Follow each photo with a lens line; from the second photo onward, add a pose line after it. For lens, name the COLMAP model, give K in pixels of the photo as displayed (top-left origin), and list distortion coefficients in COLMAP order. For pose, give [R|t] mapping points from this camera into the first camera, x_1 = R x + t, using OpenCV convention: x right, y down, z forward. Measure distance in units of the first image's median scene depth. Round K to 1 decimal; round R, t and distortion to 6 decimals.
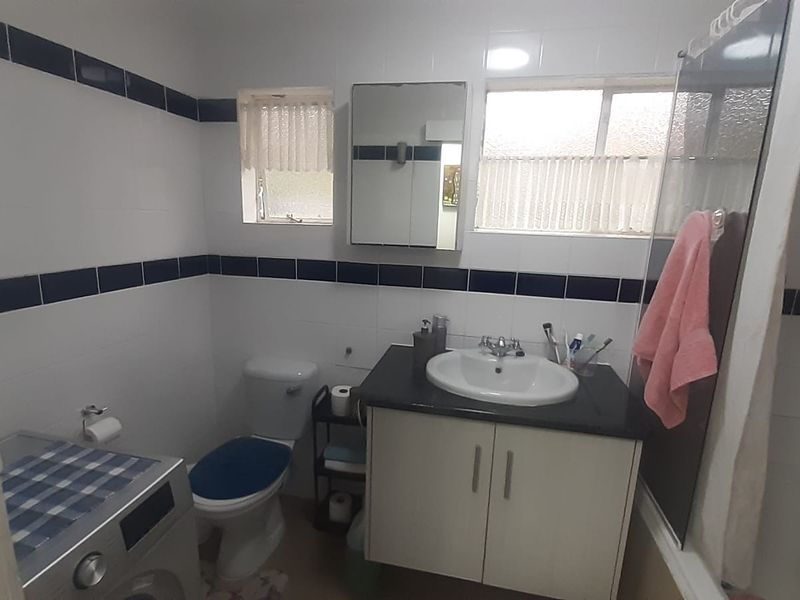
lens RADIAL K [[419.0, 0, 399.1], [0, 419.0, 305.0], [0, 0, 1]] dist [0.009472, -0.009554]
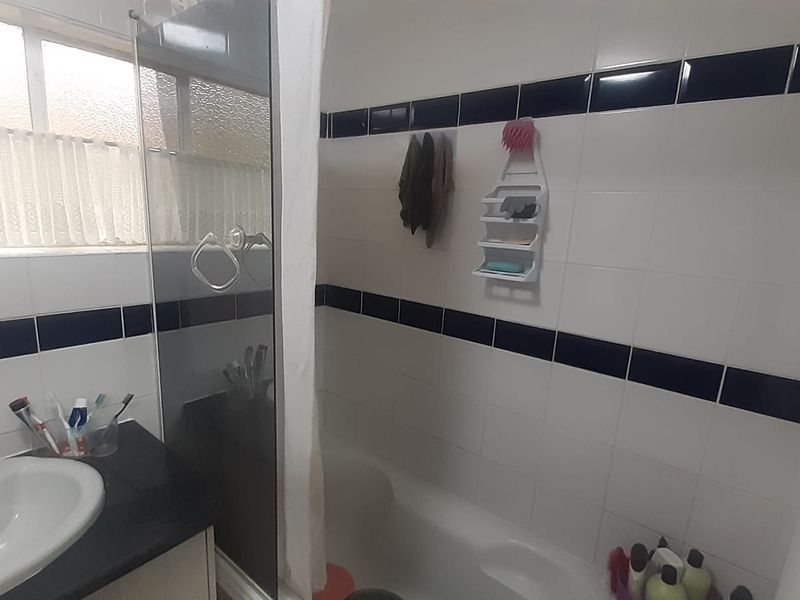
lens RADIAL K [[419.0, 0, 399.1], [0, 419.0, 305.0], [0, 0, 1]] dist [0.009472, -0.009554]
pose [[0.437275, -0.206127, 0.875387, 0.090689], [0.144535, 0.976833, 0.157816, -0.114489], [-0.887637, 0.057515, 0.456938, 0.219137]]
